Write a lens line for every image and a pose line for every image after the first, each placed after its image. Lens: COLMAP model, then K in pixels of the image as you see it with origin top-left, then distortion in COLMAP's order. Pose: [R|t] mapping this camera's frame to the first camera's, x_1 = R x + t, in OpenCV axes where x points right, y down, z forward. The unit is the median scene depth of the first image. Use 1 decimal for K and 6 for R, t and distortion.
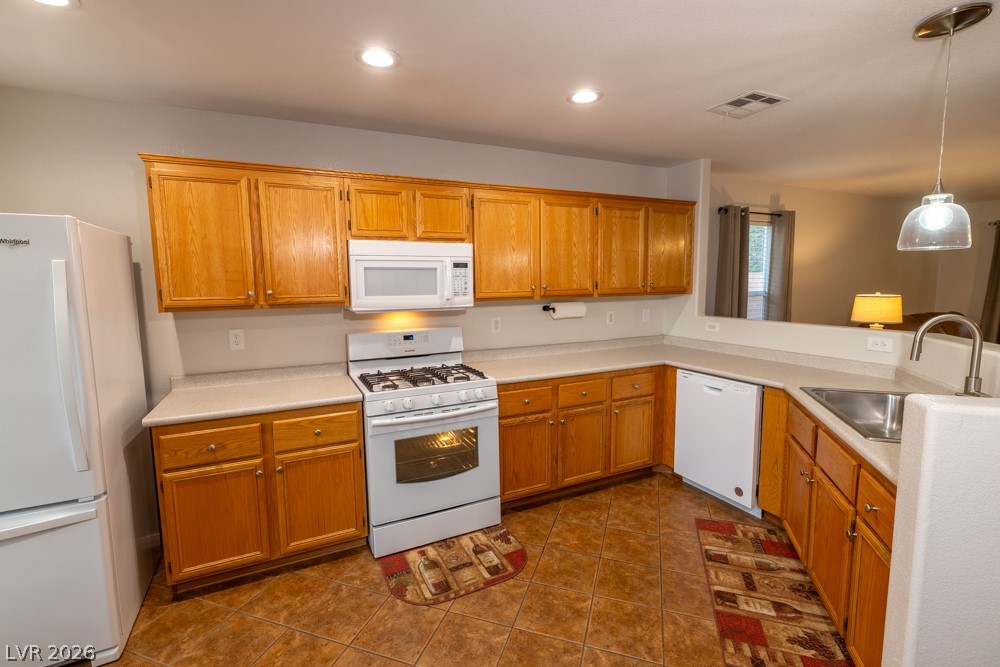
lens RADIAL K [[447.8, 0, 499.8], [0, 447.8, 327.7], [0, 0, 1]] dist [0.002585, 0.000686]
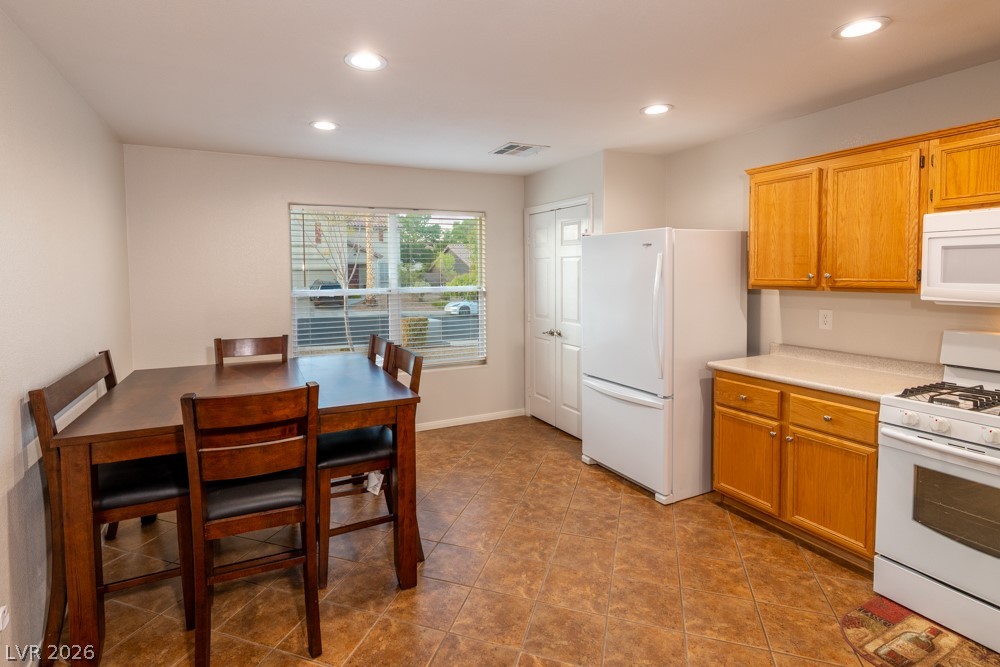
lens RADIAL K [[495.0, 0, 474.4], [0, 495.0, 294.9], [0, 0, 1]] dist [-0.000631, 0.000676]
pose [[-0.008045, 0.059352, -0.998205, 0.623293], [-0.094931, 0.993683, 0.059848, -0.024413], [0.995451, 0.095242, -0.002360, 0.198749]]
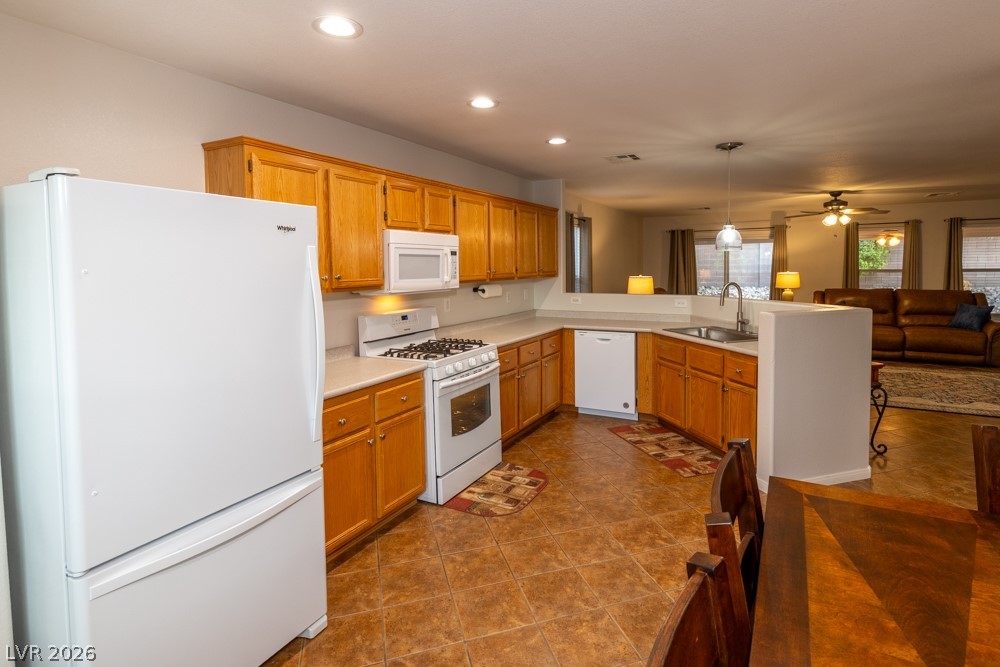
lens RADIAL K [[495.0, 0, 522.9], [0, 495.0, 290.4], [0, 0, 1]] dist [-0.000631, 0.000676]
pose [[0.800202, -0.027345, 0.599107, -0.854874], [0.063980, 0.997152, -0.039942, 0.027039], [-0.596309, 0.070292, 0.799672, -0.182653]]
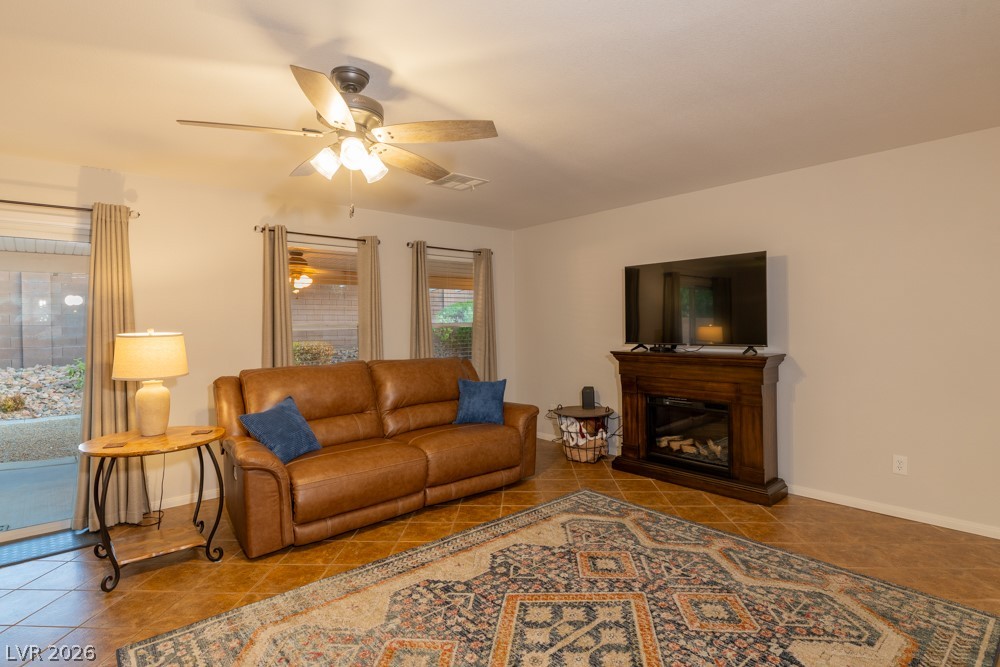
lens RADIAL K [[509.0, 0, 495.9], [0, 509.0, 327.9], [0, 0, 1]] dist [-0.003449, 0.000661]
pose [[-0.275887, 0.008680, 0.961151, 1.299602], [0.119447, 0.992518, 0.025323, -0.060631], [-0.953739, 0.121793, -0.274860, 1.018473]]
